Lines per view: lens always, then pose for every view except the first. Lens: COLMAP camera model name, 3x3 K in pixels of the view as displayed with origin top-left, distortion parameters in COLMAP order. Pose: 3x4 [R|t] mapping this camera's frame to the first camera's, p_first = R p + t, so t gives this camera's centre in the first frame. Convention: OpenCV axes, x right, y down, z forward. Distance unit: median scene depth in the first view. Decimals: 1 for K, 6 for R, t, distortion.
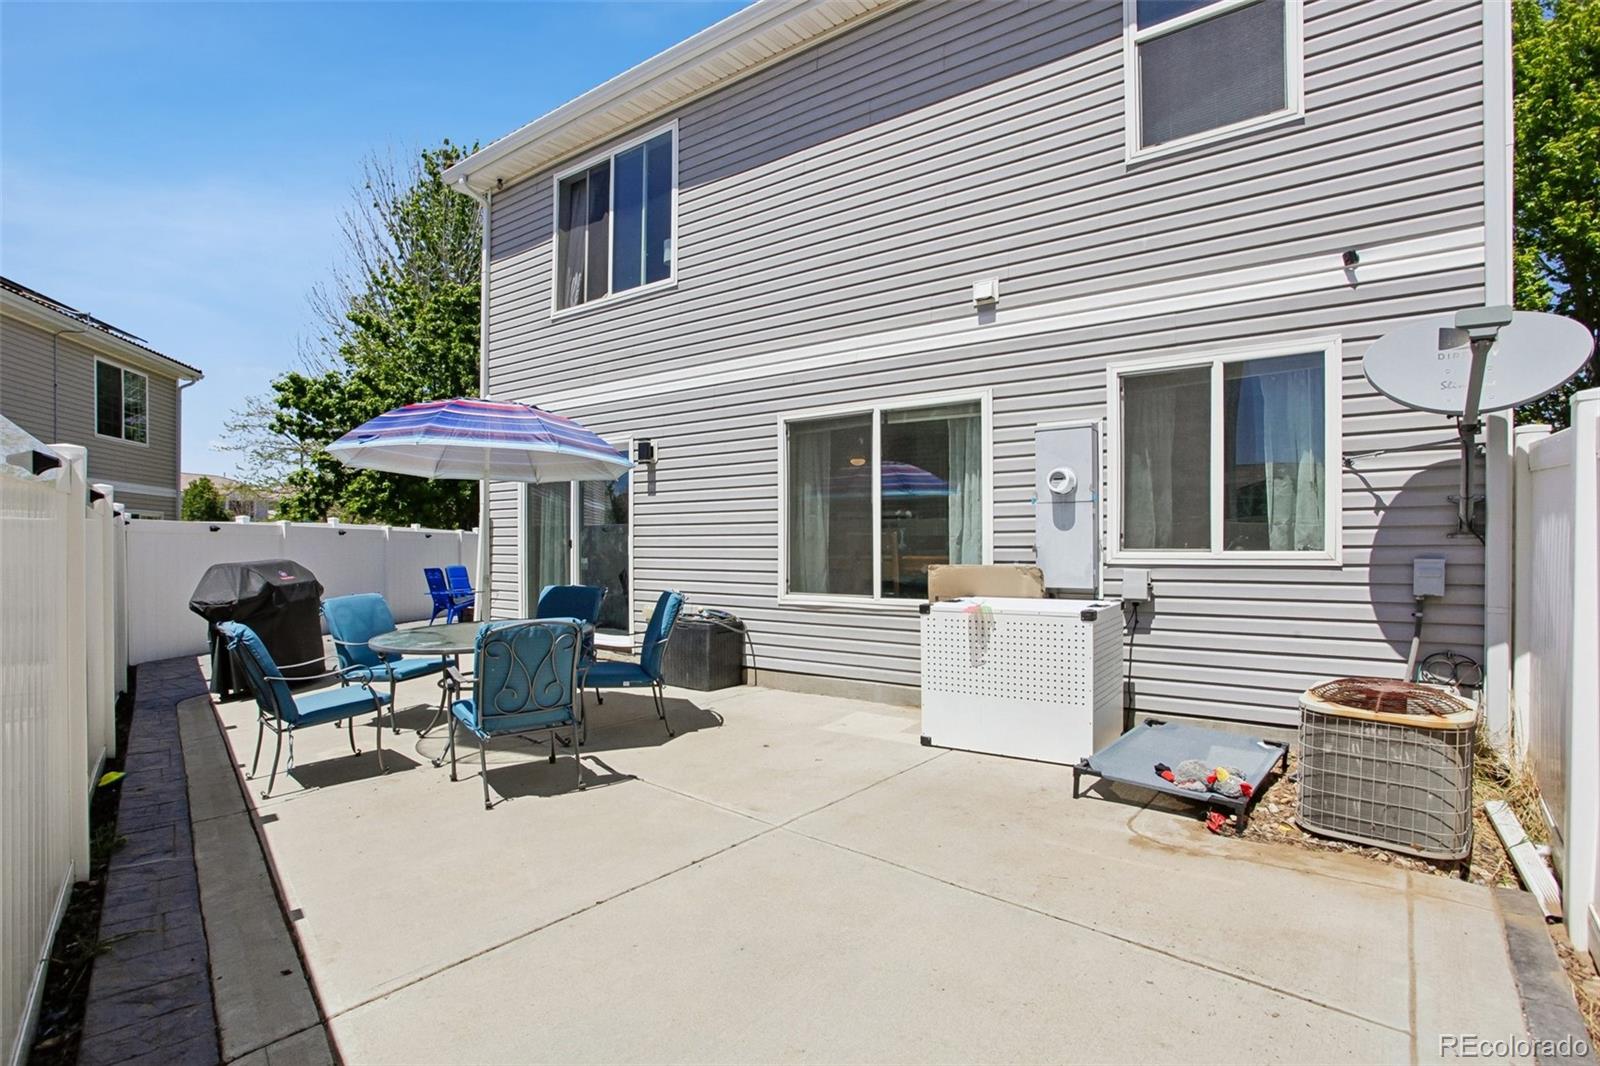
lens RADIAL K [[785.0, 0, 792.8], [0, 785.0, 543.6], [0, 0, 1]] dist [-0.049550, 0.028530]
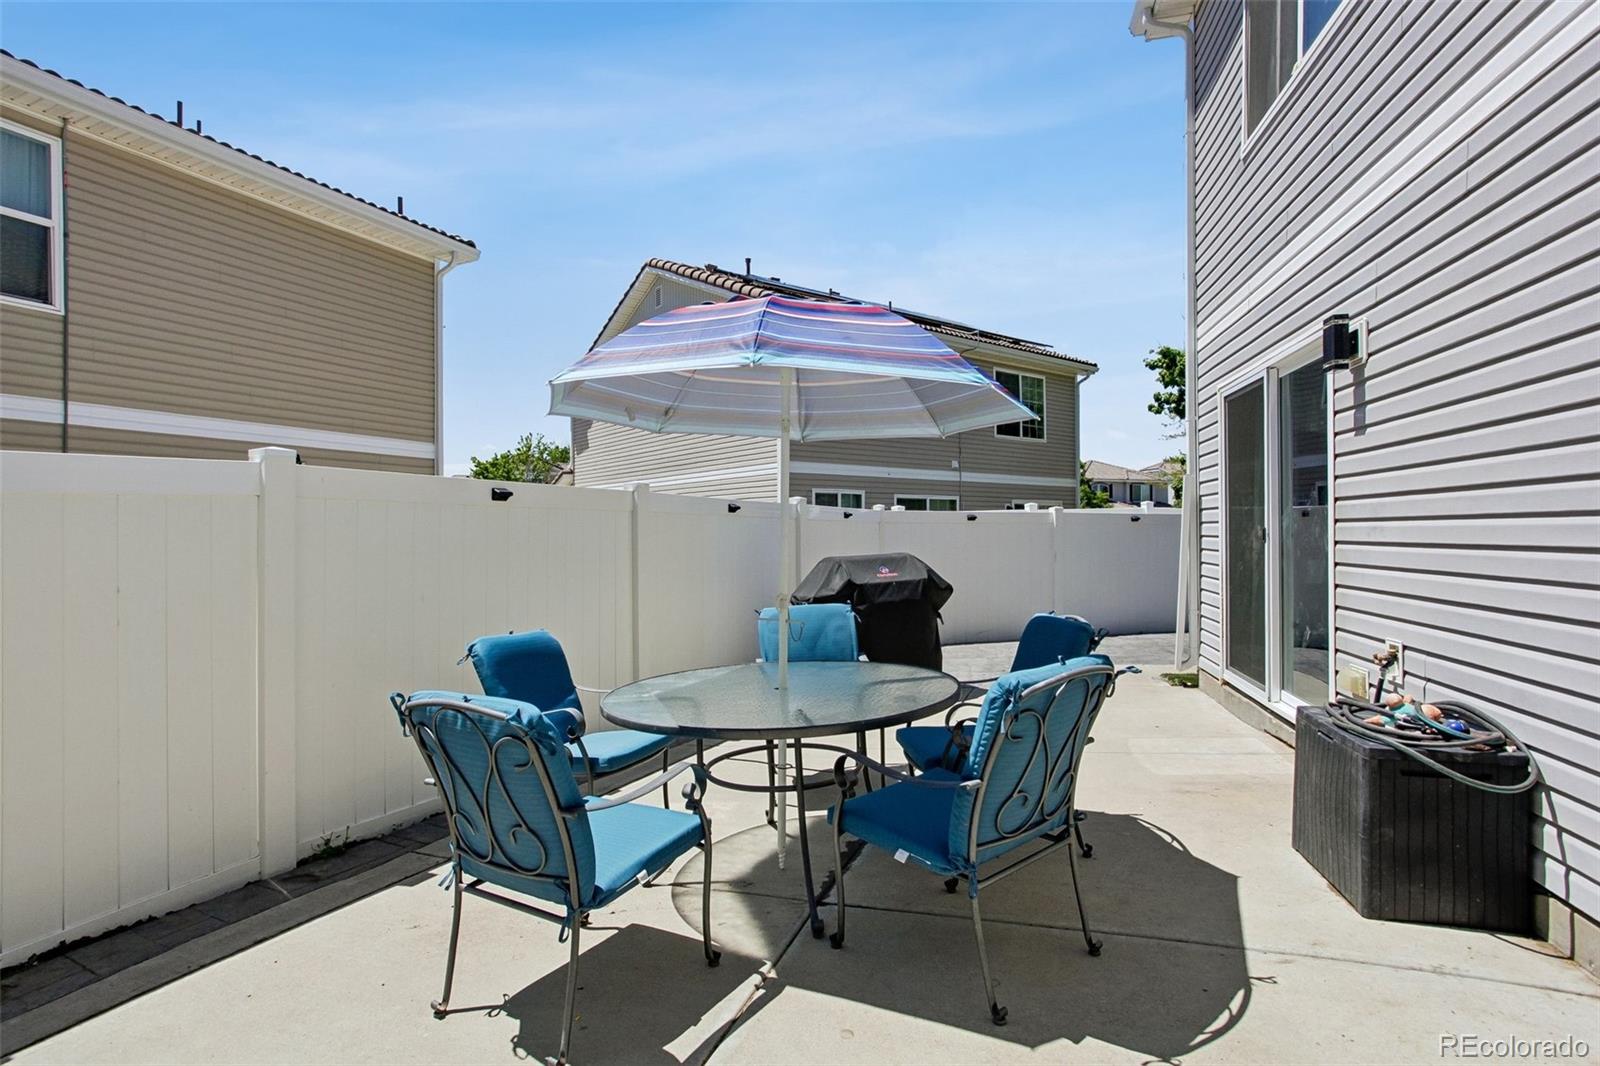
lens RADIAL K [[785.0, 0, 795.0], [0, 785.0, 531.6], [0, 0, 1]] dist [-0.049550, 0.028530]
pose [[0.386776, -0.001609, -0.922172, 0.118053], [0.010350, 0.999943, 0.002596, -0.007592], [0.922116, -0.010549, 0.386770, 0.507350]]
